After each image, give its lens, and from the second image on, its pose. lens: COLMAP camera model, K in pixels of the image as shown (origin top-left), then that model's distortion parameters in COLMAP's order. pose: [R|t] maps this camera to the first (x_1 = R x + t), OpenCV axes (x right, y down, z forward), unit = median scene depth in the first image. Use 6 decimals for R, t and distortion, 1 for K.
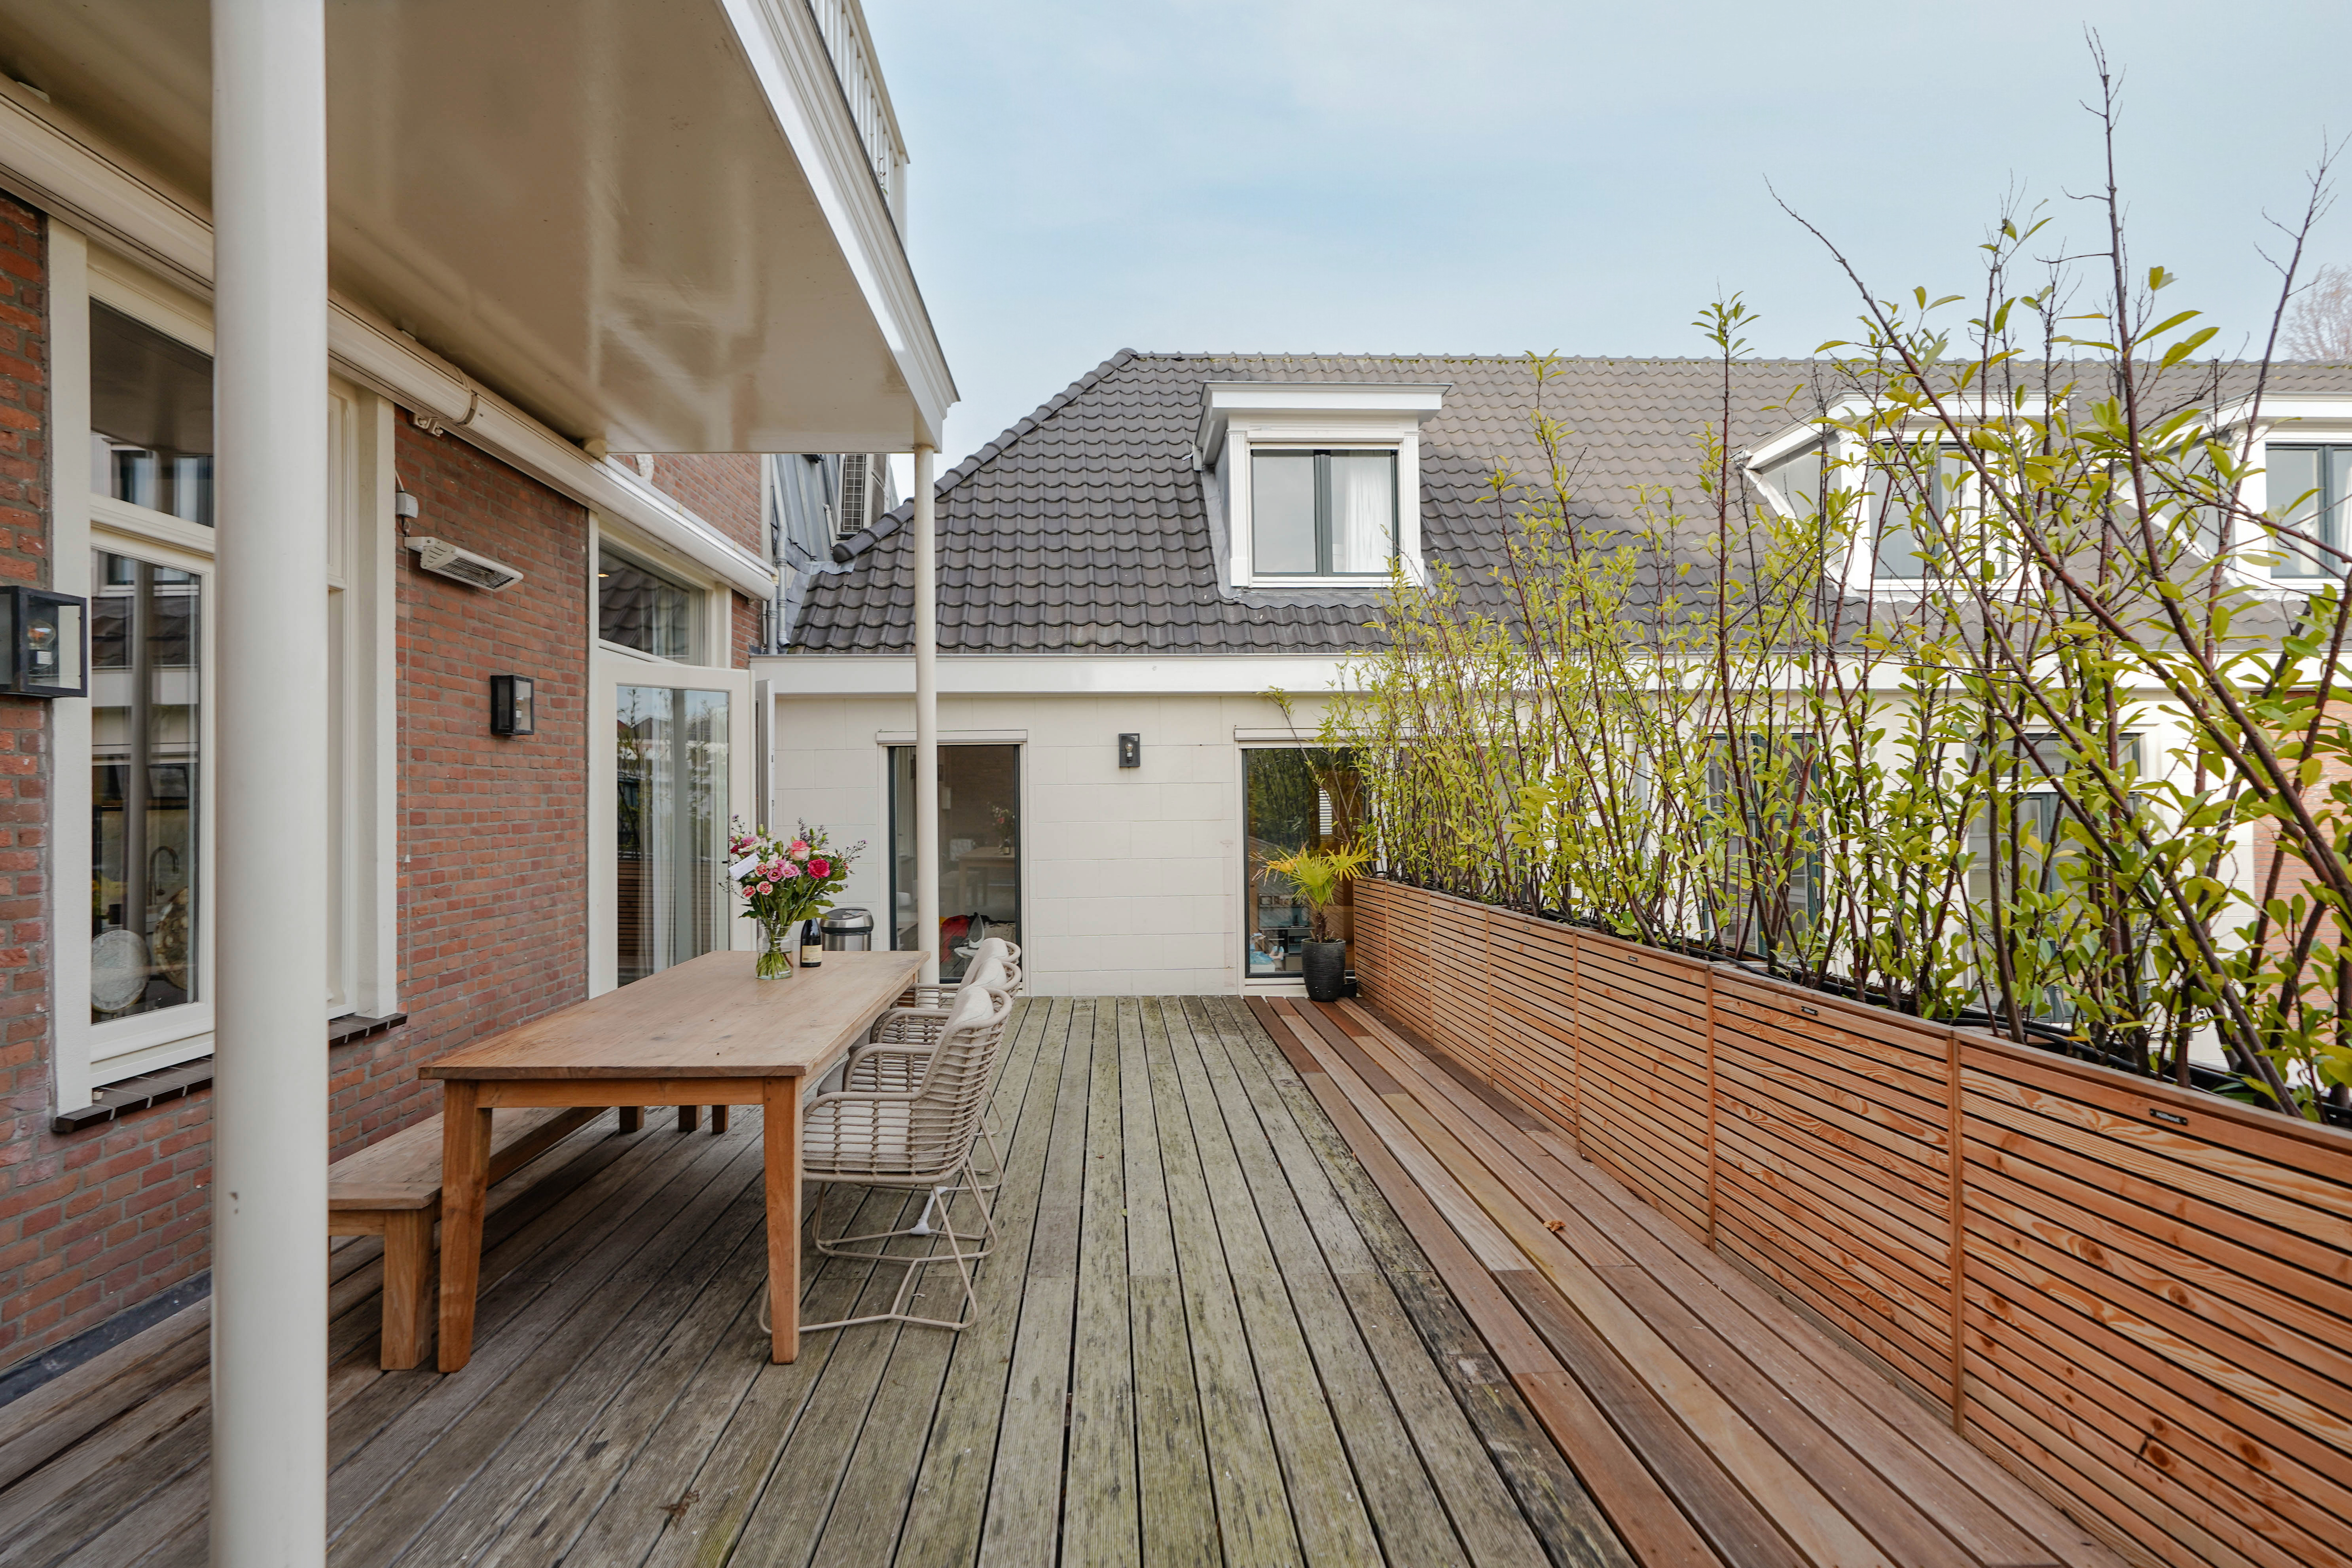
lens RADIAL K [[1055.5, 0, 1169.3], [0, 1055.5, 787.2], [0, 0, 1]] dist [-0.024188, 0.016221]
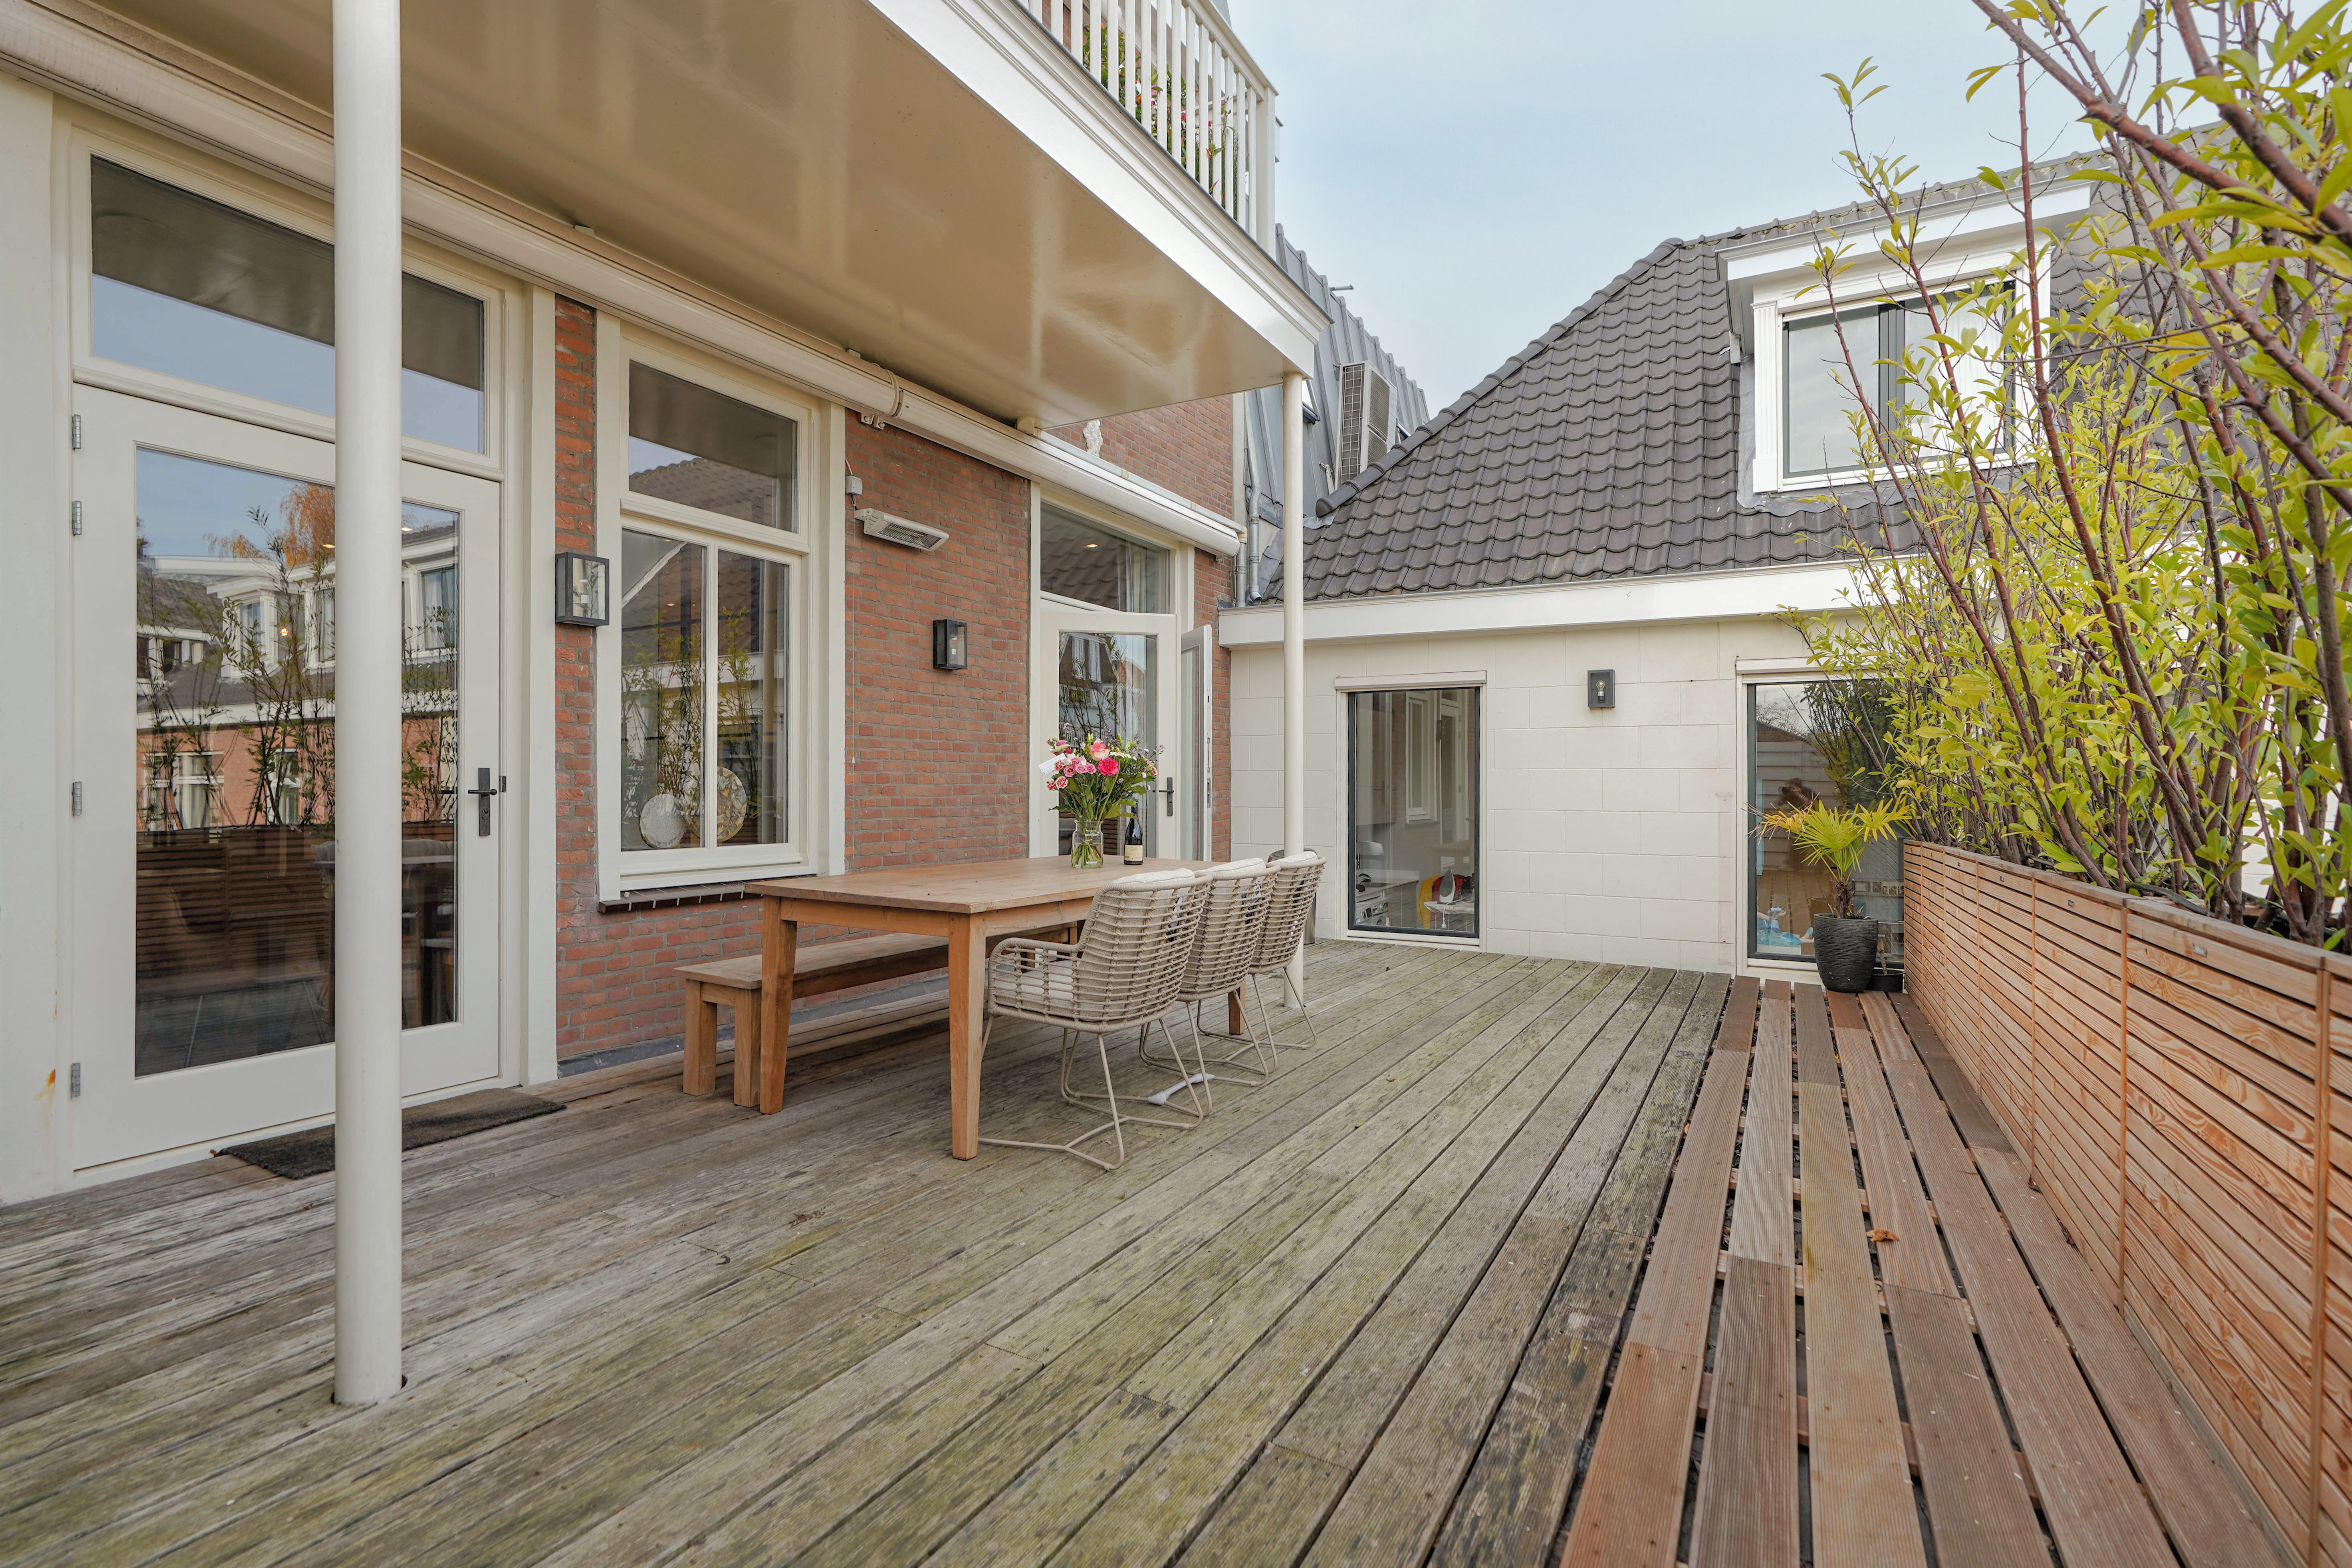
lens RADIAL K [[1087.9, 0, 1174.8], [0, 1087.9, 791.0], [0, 0, 1]] dist [-0.016485, 0.000840]
pose [[0.851736, 0.015462, -0.523743, 0.272148], [-0.004946, 0.999757, 0.021471, 0.066268], [0.523948, -0.015698, 0.851606, 0.059189]]
